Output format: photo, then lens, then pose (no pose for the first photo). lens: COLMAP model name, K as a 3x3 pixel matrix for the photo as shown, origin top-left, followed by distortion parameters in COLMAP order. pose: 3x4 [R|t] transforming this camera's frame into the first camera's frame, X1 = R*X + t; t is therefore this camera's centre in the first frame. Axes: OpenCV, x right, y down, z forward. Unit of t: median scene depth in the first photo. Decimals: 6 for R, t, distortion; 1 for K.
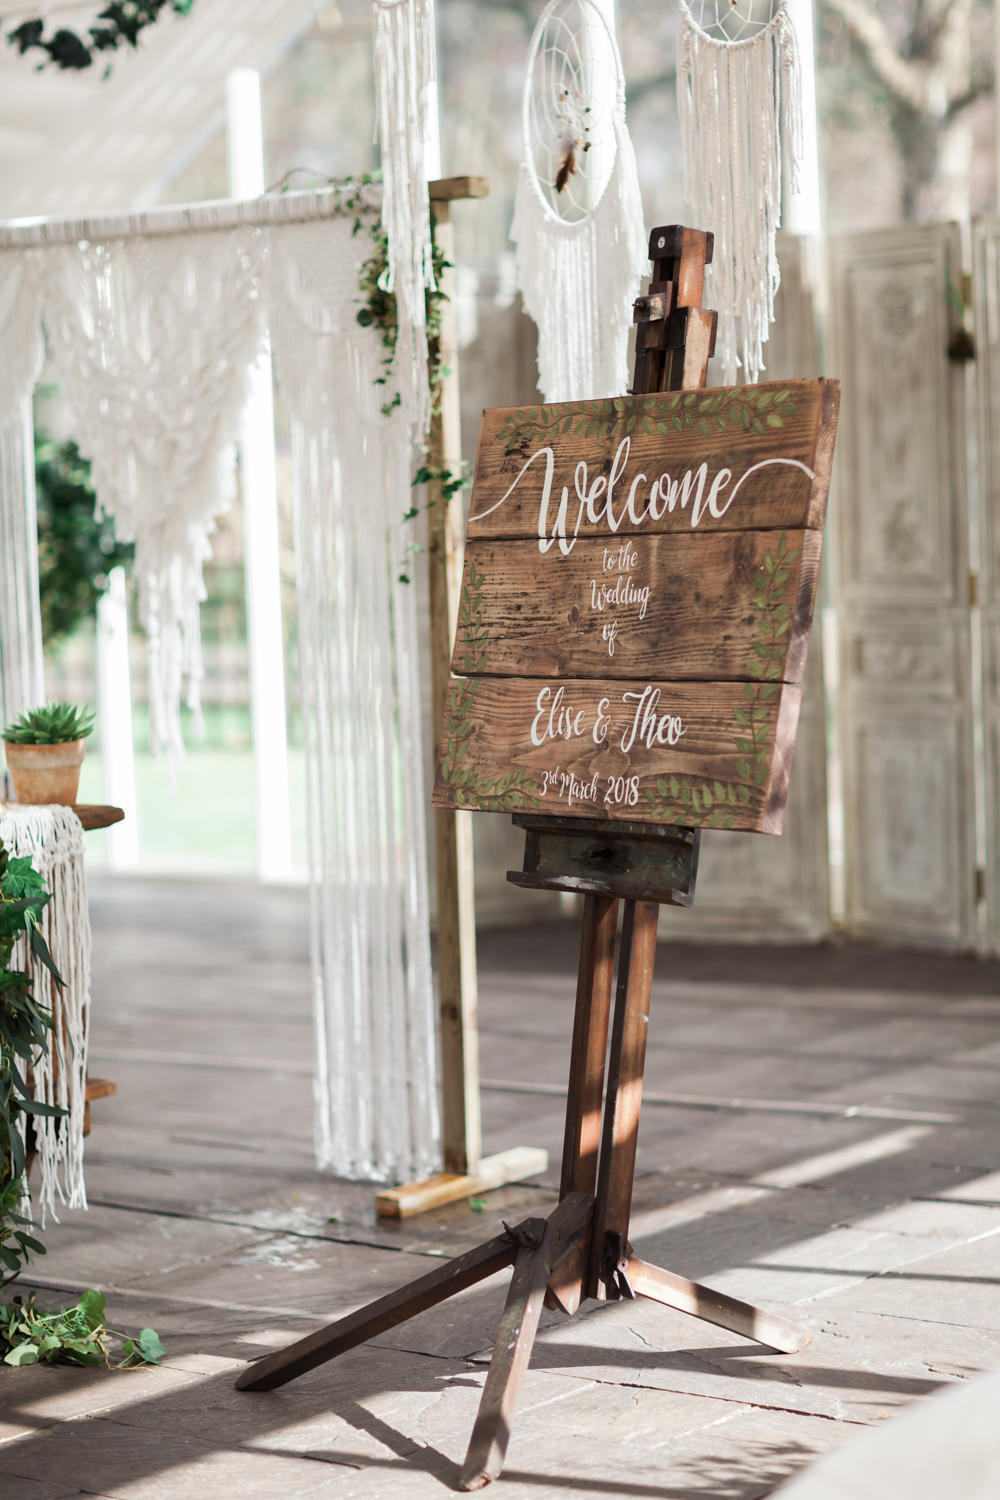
lens RADIAL K [[3548.4, 0, 500.3], [0, 3548.4, 806.2], [0, 0, 1]] dist [-0.086114, 0.631380]
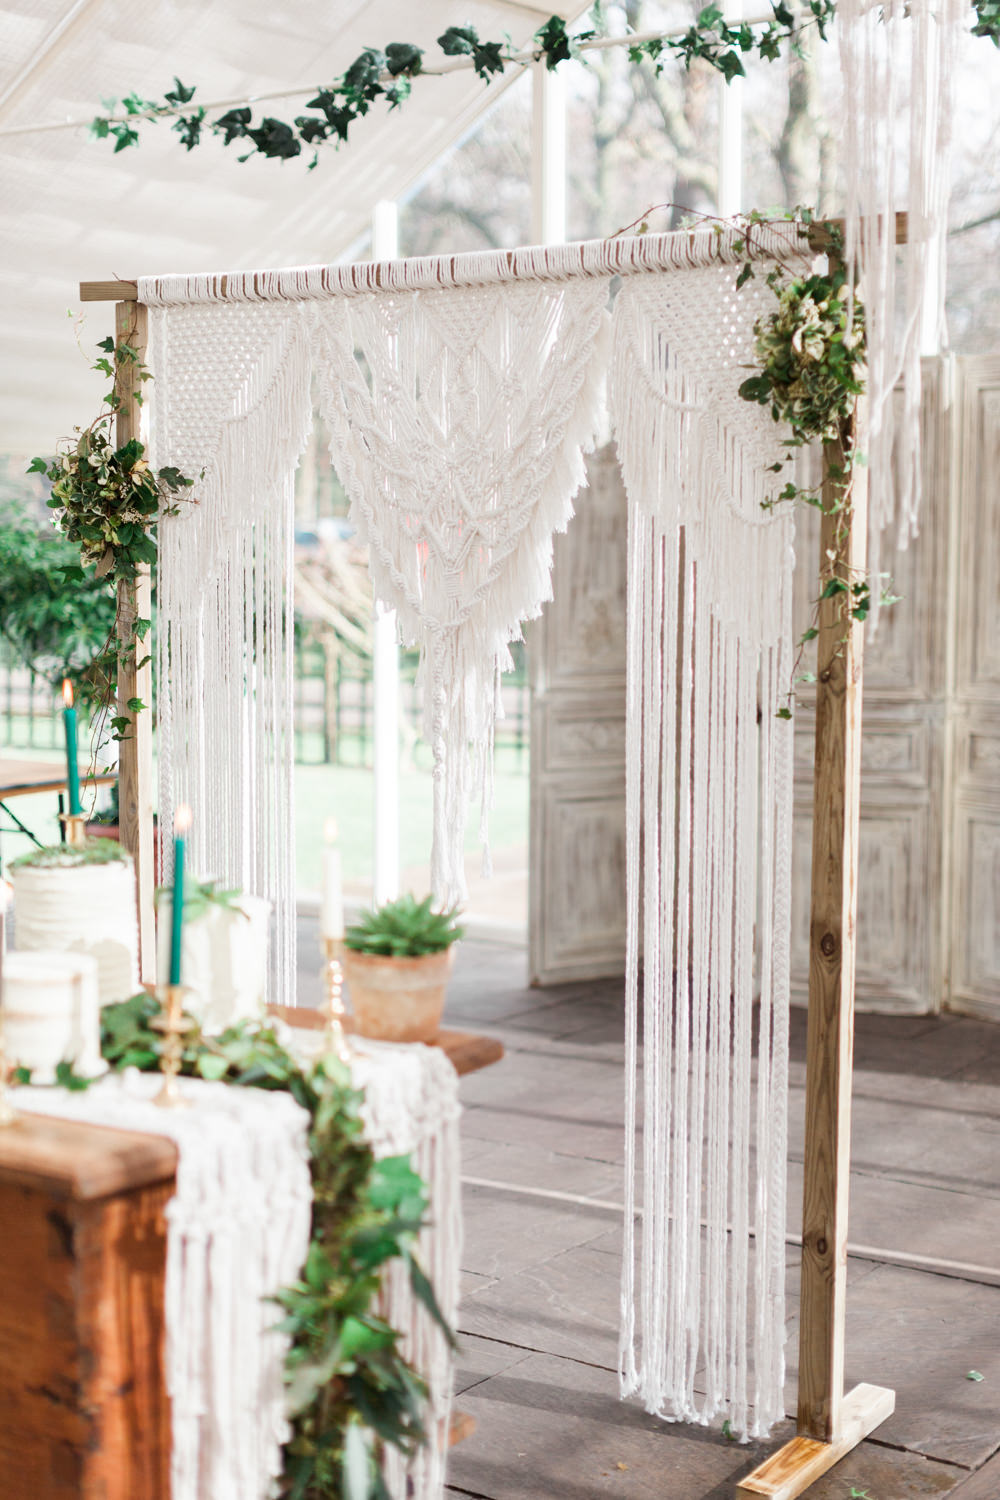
lens RADIAL K [[2238.2, 0, 471.9], [0, 2238.2, 748.6], [0, 0, 1]] dist [-0.005694, 0.002100]
pose [[0.998493, 0.033128, 0.043762, -0.118680], [-0.032823, 0.999432, -0.007666, -0.048841], [-0.043991, 0.006218, 0.999013, 0.483238]]
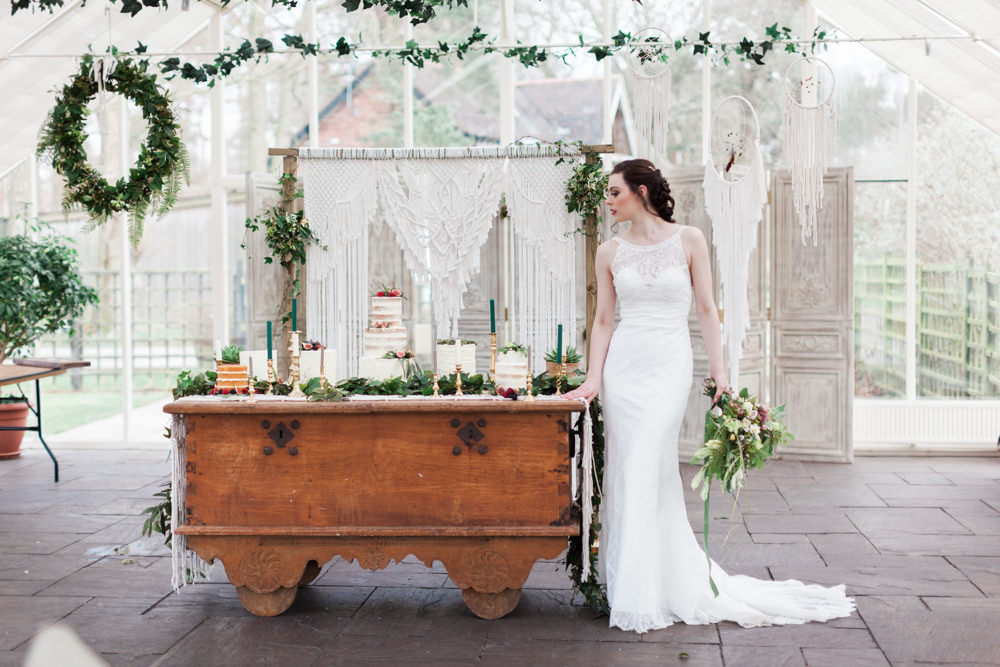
lens RADIAL K [[1439.2, 0, 500.0], [0, 1439.2, 333.5], [0, 0, 1]] dist [0.026902, 0.042649]
pose [[0.845058, 0.003811, 0.534661, -0.608800], [0.028865, 0.998191, -0.052738, 0.010974], [-0.533894, 0.059999, 0.843420, 0.164603]]
